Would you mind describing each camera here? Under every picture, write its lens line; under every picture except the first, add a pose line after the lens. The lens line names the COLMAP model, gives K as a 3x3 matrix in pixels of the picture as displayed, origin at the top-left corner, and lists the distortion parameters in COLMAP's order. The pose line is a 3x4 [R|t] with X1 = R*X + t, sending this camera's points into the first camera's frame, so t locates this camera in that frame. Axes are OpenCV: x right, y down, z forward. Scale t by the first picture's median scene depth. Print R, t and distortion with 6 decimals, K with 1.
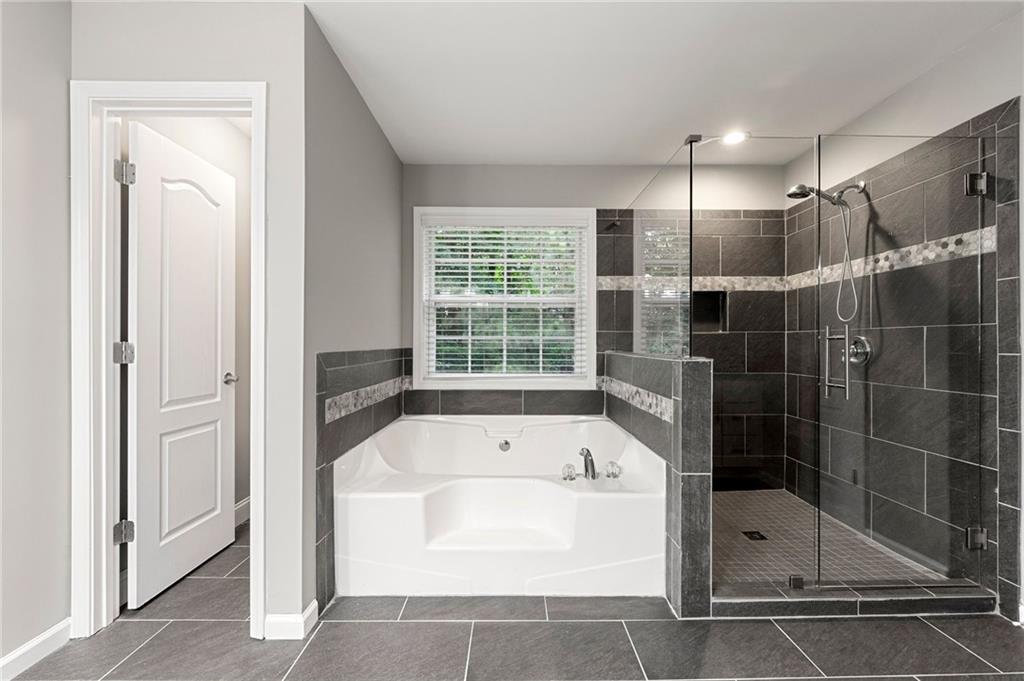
lens RADIAL K [[417.1, 0, 509.7], [0, 417.1, 342.7], [0, 0, 1]] dist [-0.002791, -0.000254]
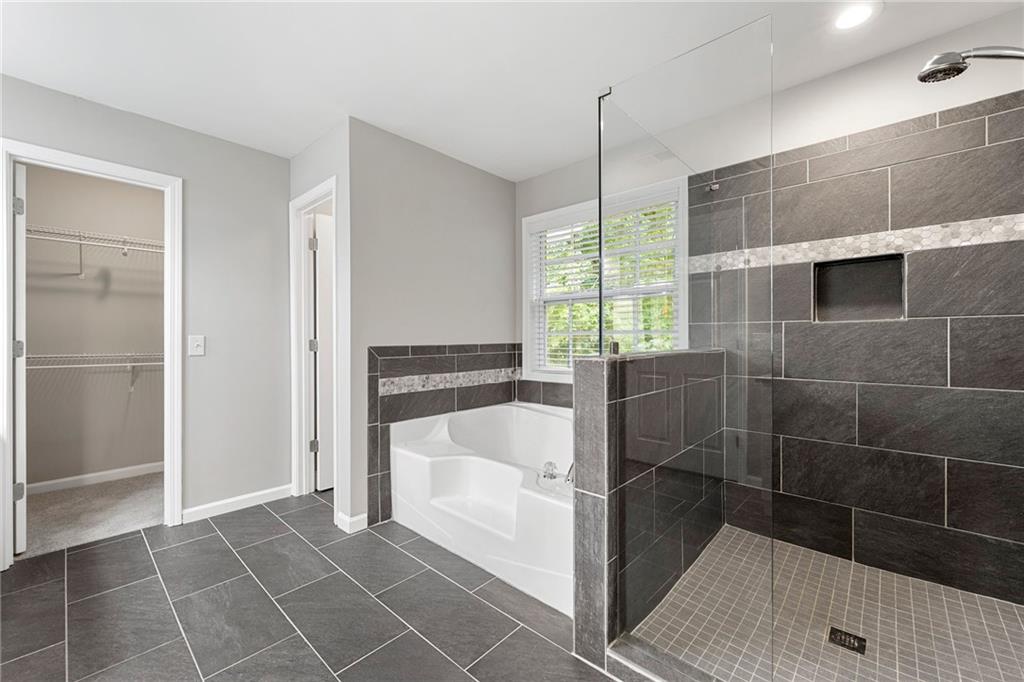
lens RADIAL K [[408.9, 0, 504.6], [0, 408.9, 338.5], [0, 0, 1]] dist [-0.006765, 0.000140]
pose [[0.734700, -0.004320, -0.678378, 0.499095], [0.006218, 0.999981, 0.000366, -0.000371], [0.678363, -0.004487, 0.734713, 0.155274]]
